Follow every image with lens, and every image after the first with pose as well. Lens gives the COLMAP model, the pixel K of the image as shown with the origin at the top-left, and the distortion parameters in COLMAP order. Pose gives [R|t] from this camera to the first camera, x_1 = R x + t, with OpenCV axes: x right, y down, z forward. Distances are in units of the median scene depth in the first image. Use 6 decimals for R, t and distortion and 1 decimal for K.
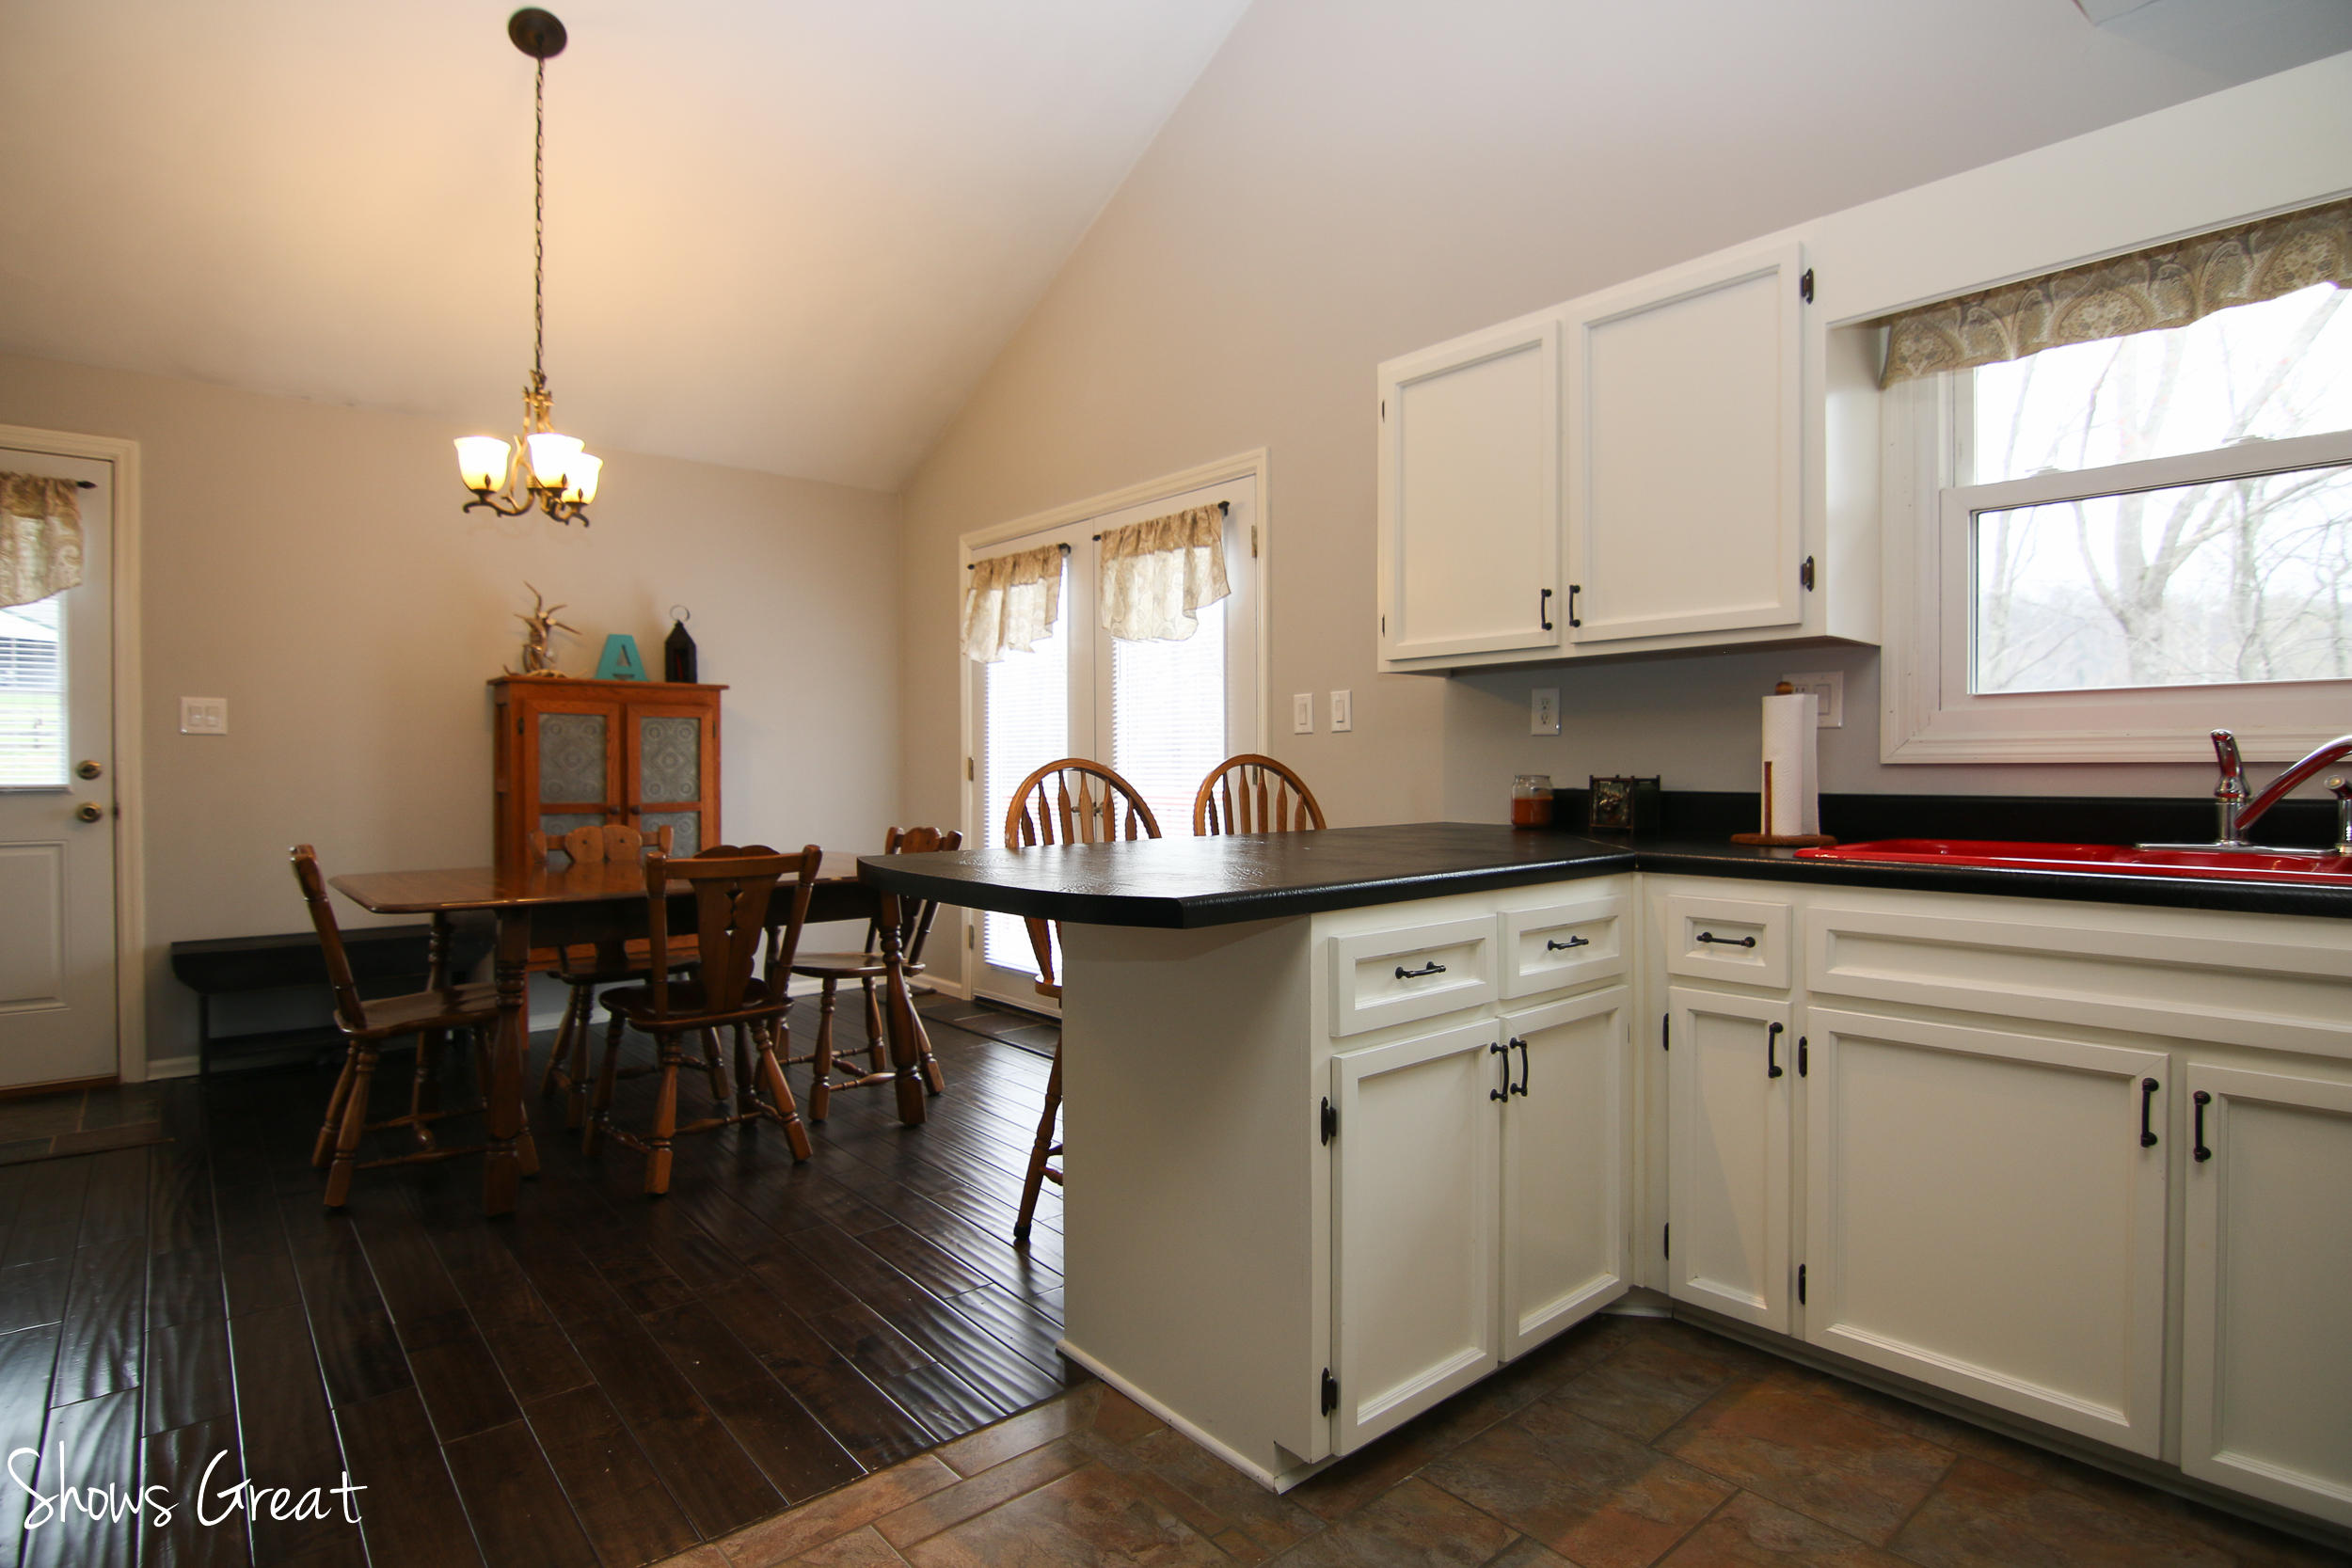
lens RADIAL K [[1180.7, 0, 1165.3], [0, 1180.7, 784.4], [0, 0, 1]] dist [-0.006479, -0.010847]
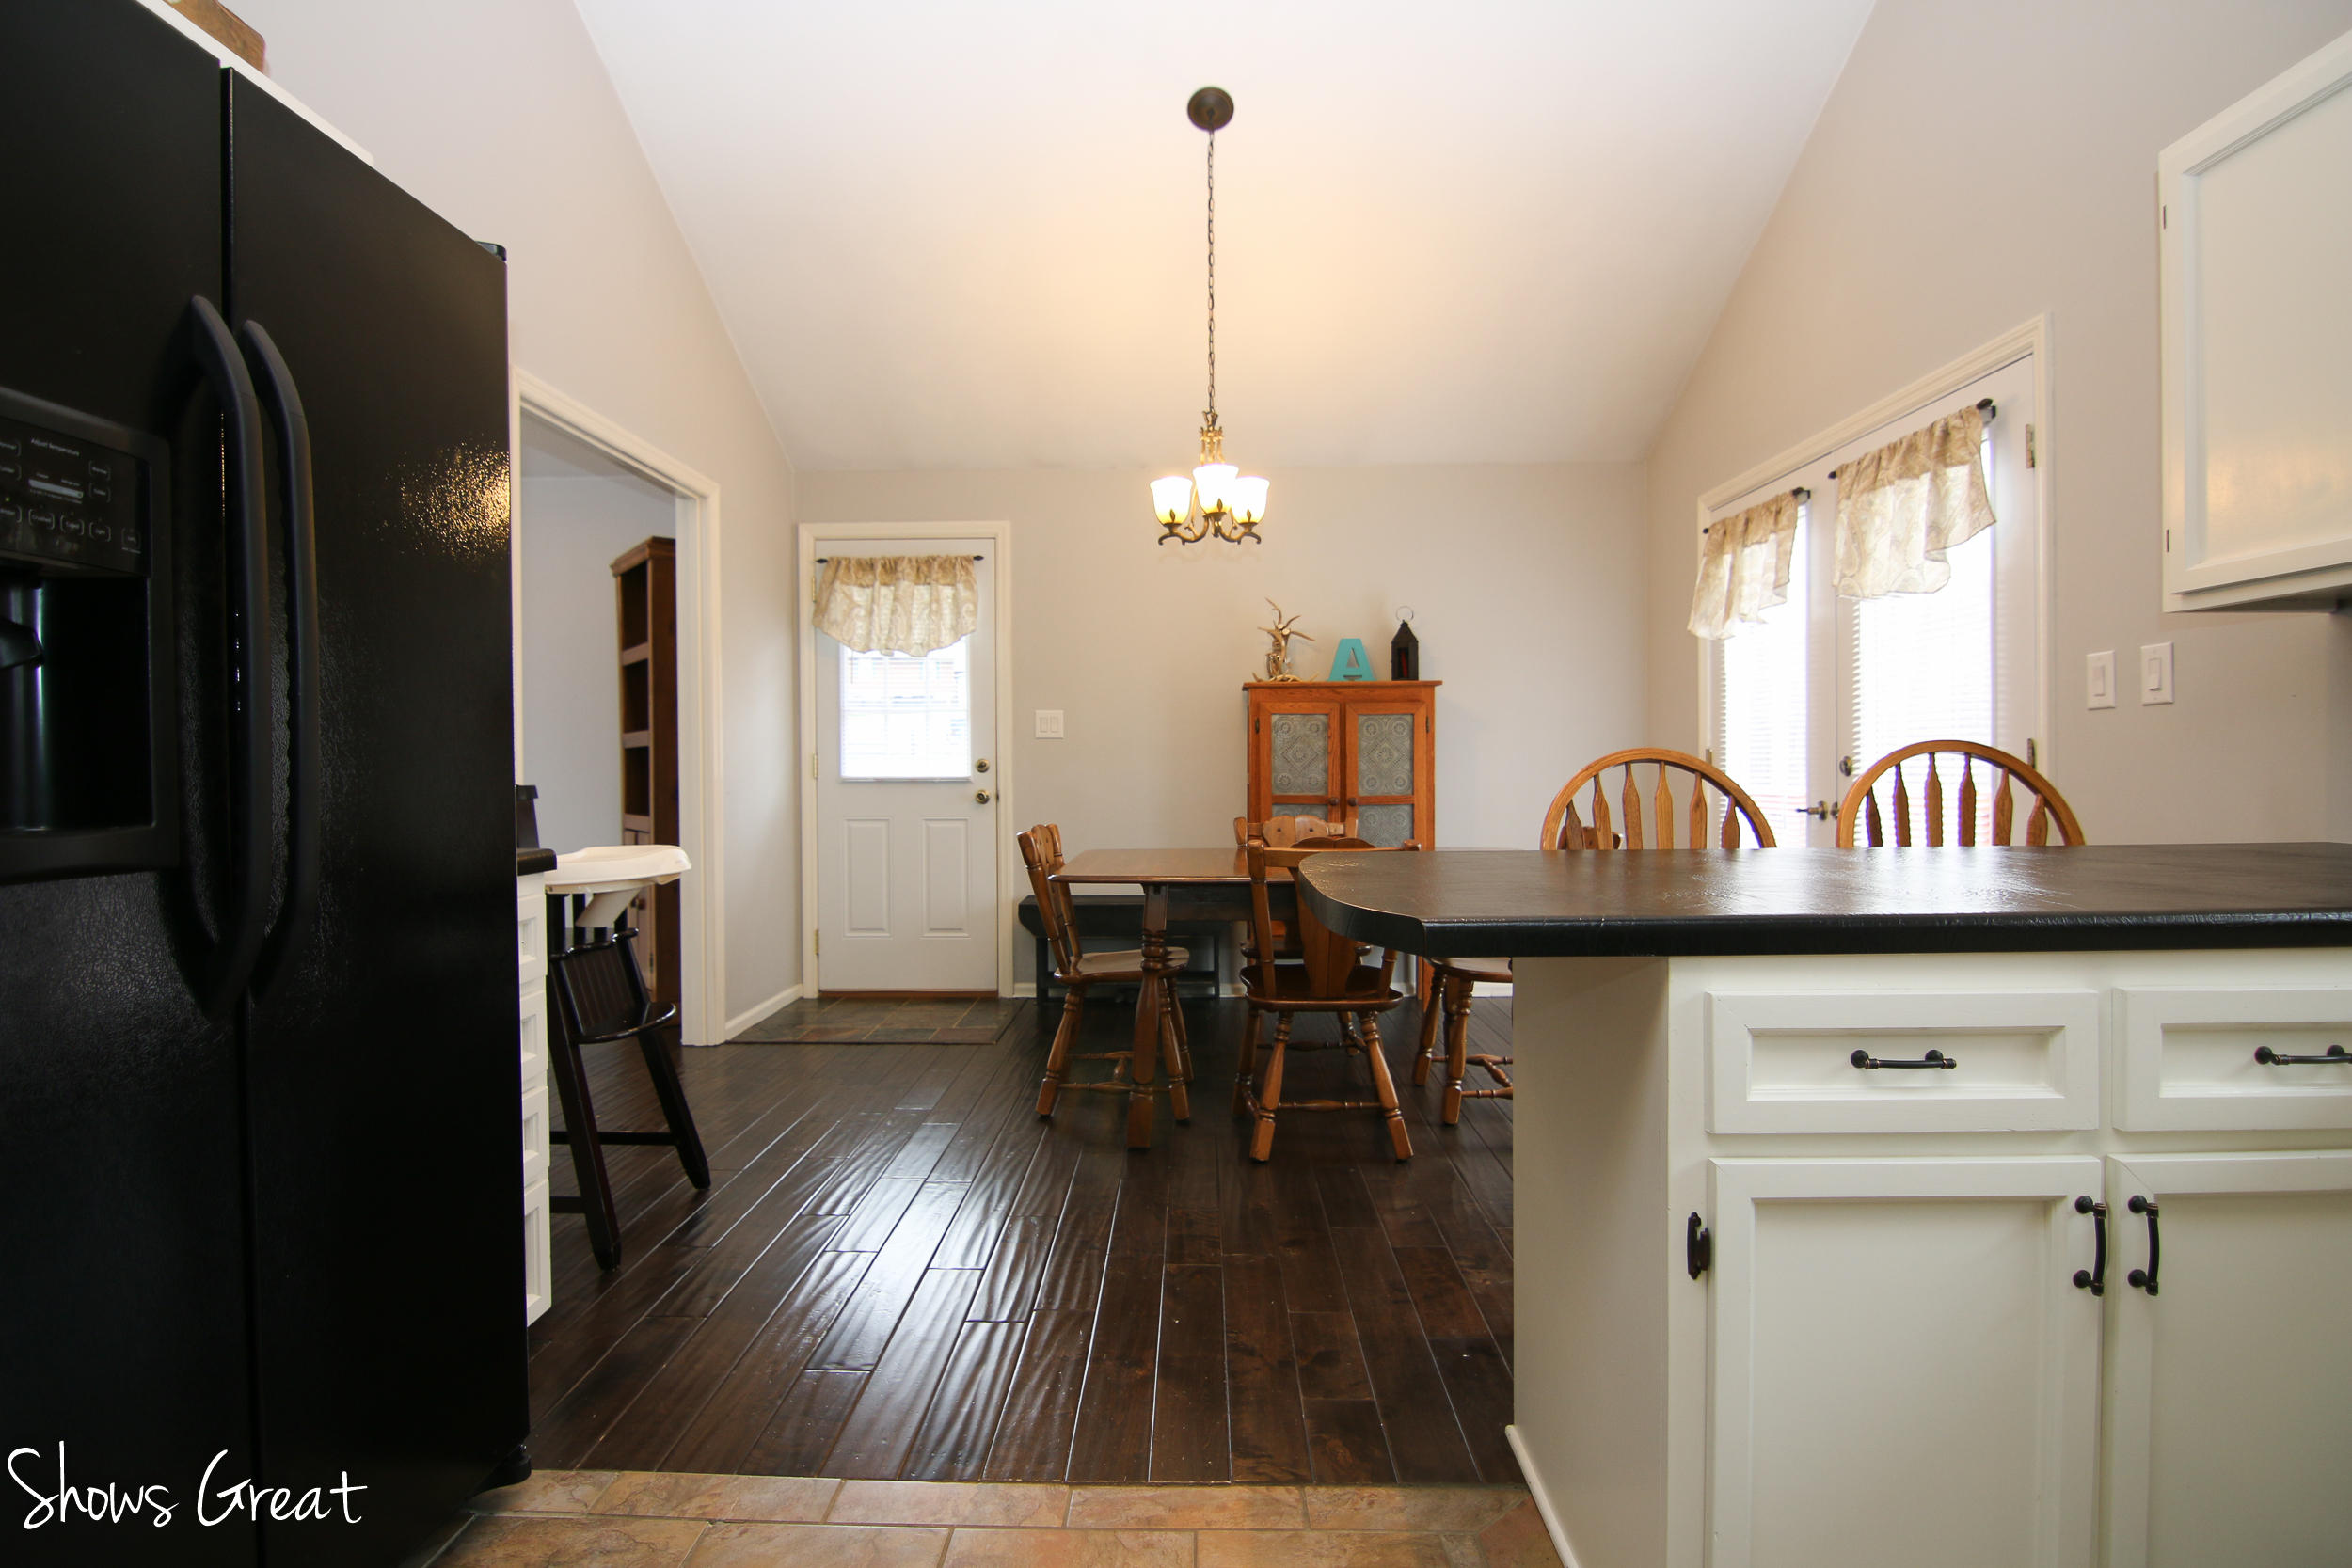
lens RADIAL K [[1180.7, 0, 1167.6], [0, 1180.7, 784.9], [0, 0, 1]] dist [-0.006479, -0.010847]
pose [[0.744716, 0.007332, -0.667342, 0.197941], [-0.004039, 0.999971, 0.006479, 0.000149], [0.667370, -0.002130, 0.744723, 0.132352]]
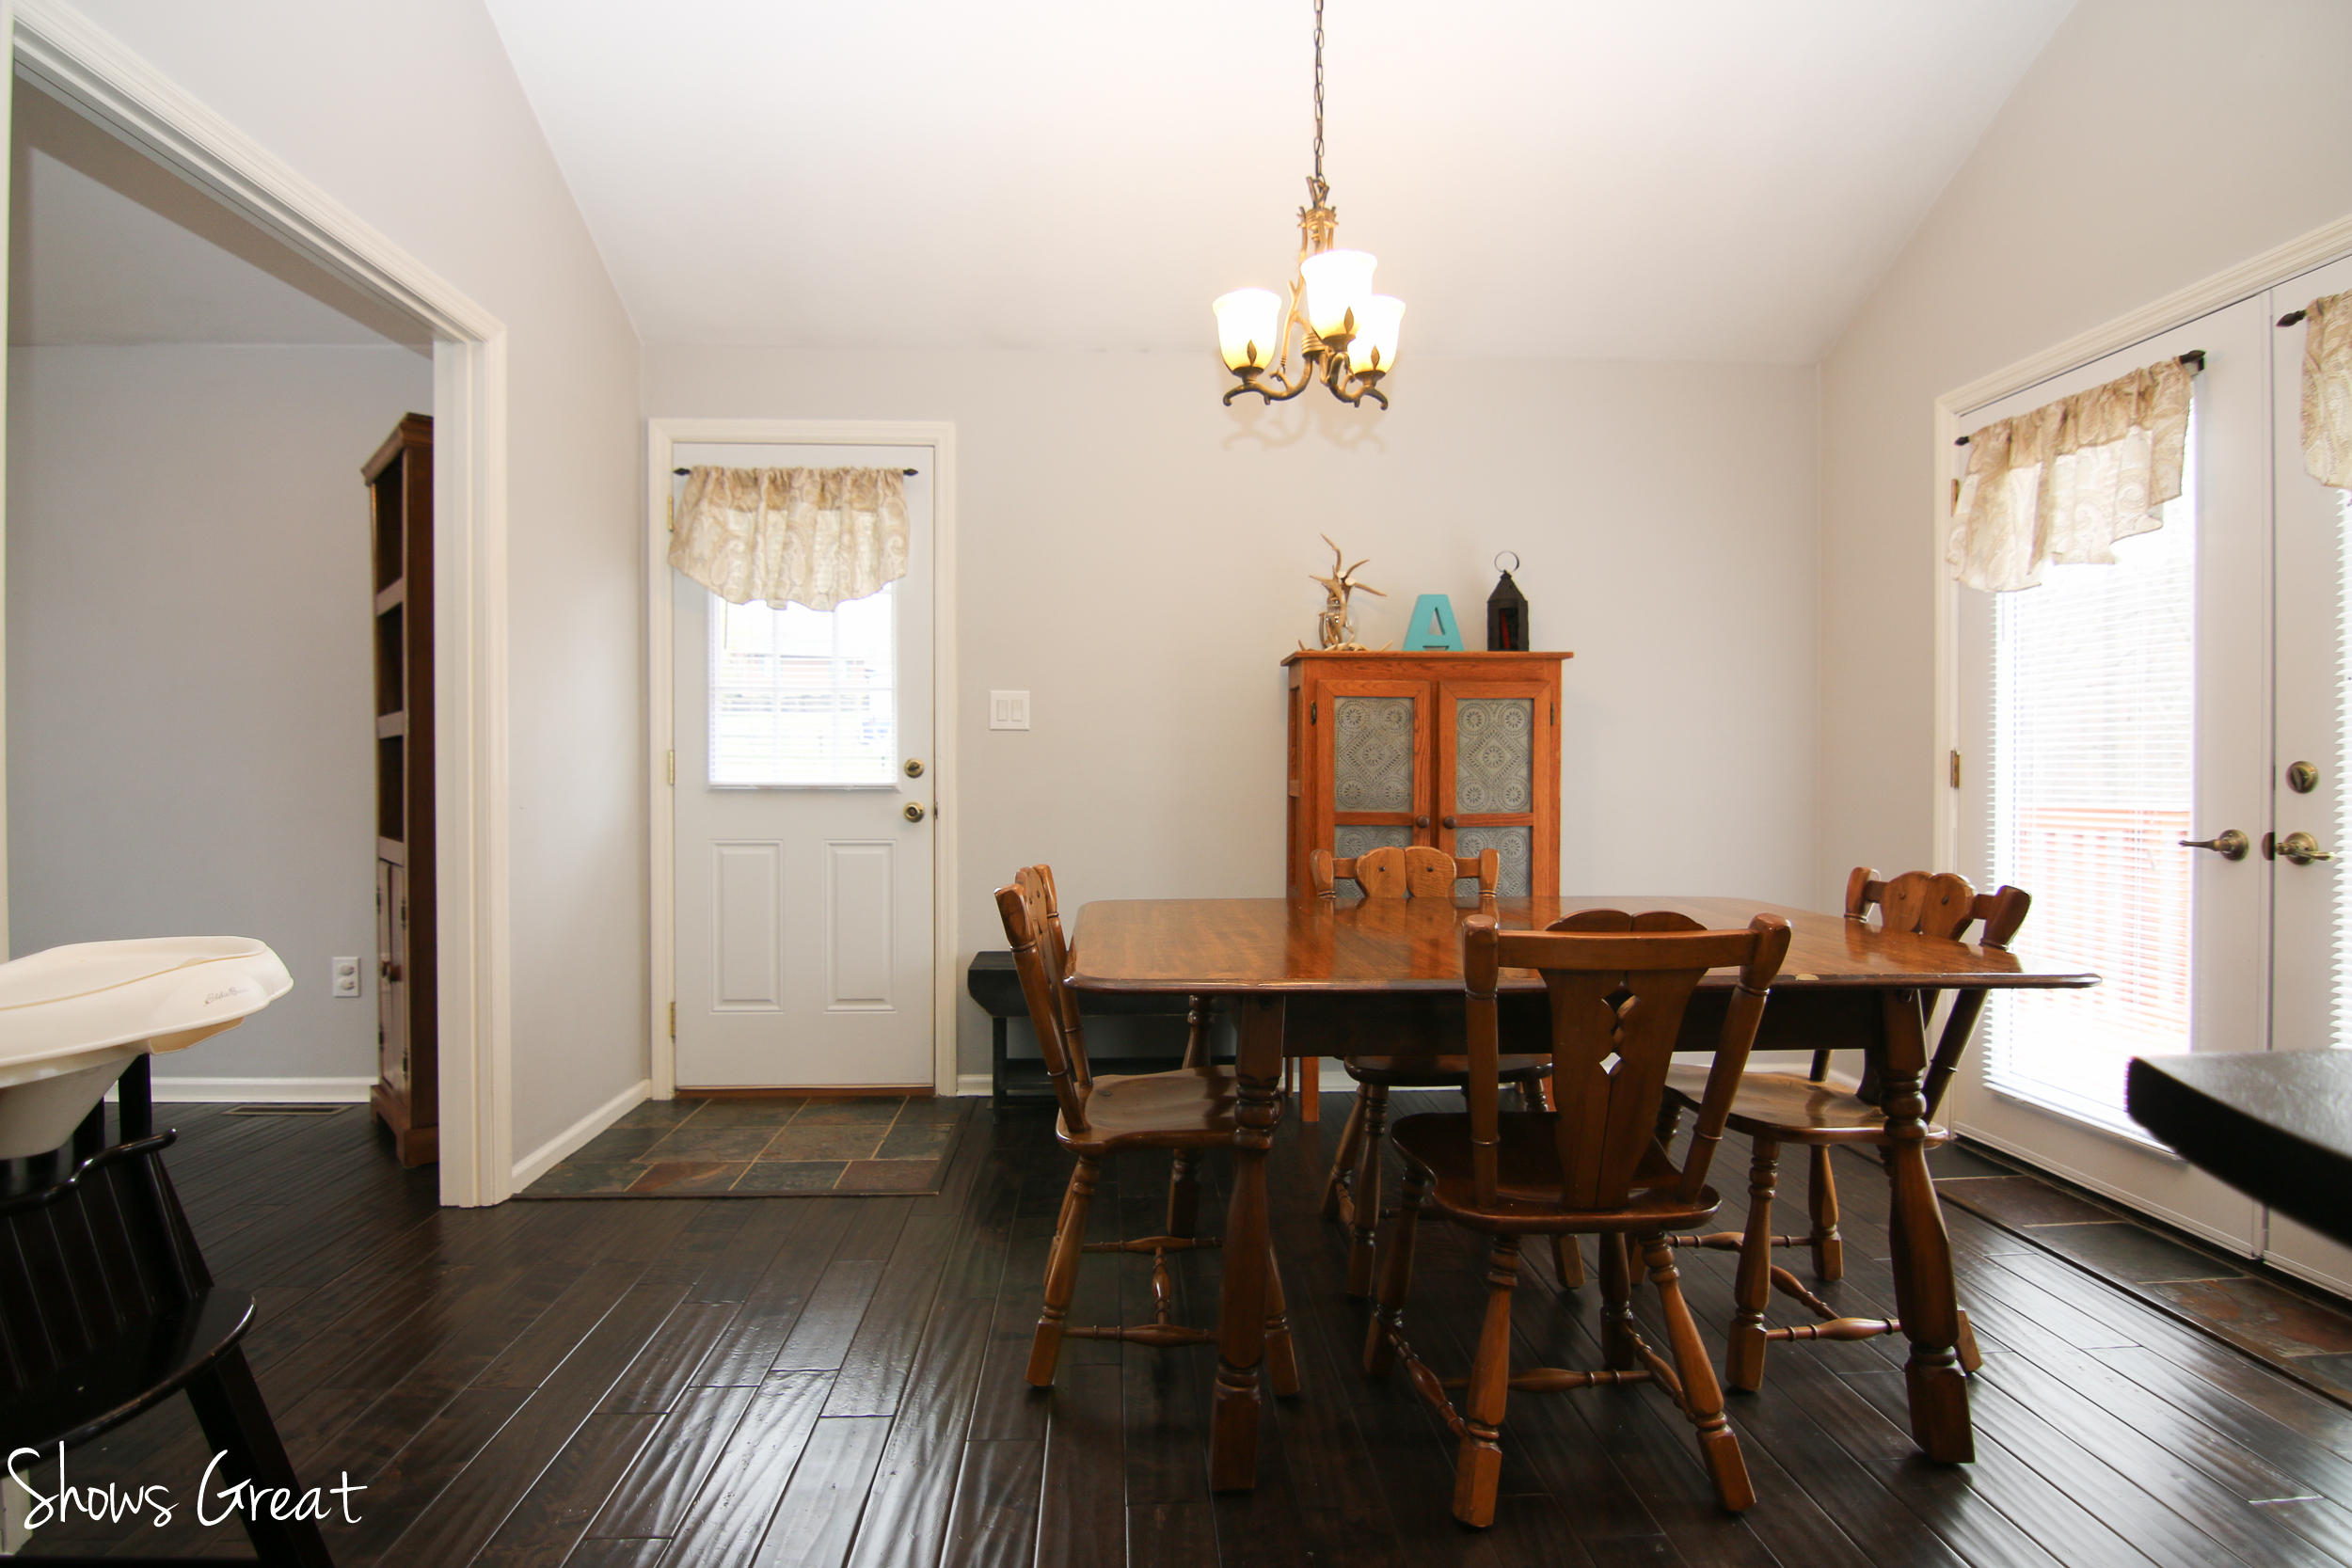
lens RADIAL K [[1180.7, 0, 1164.6], [0, 1180.7, 788.4], [0, 0, 1]] dist [-0.006479, -0.010847]
pose [[0.790066, 0.011379, -0.612916, -0.188545], [-0.009594, 0.999935, 0.006197, -0.004346], [0.612946, 0.000984, 0.790124, 0.421149]]
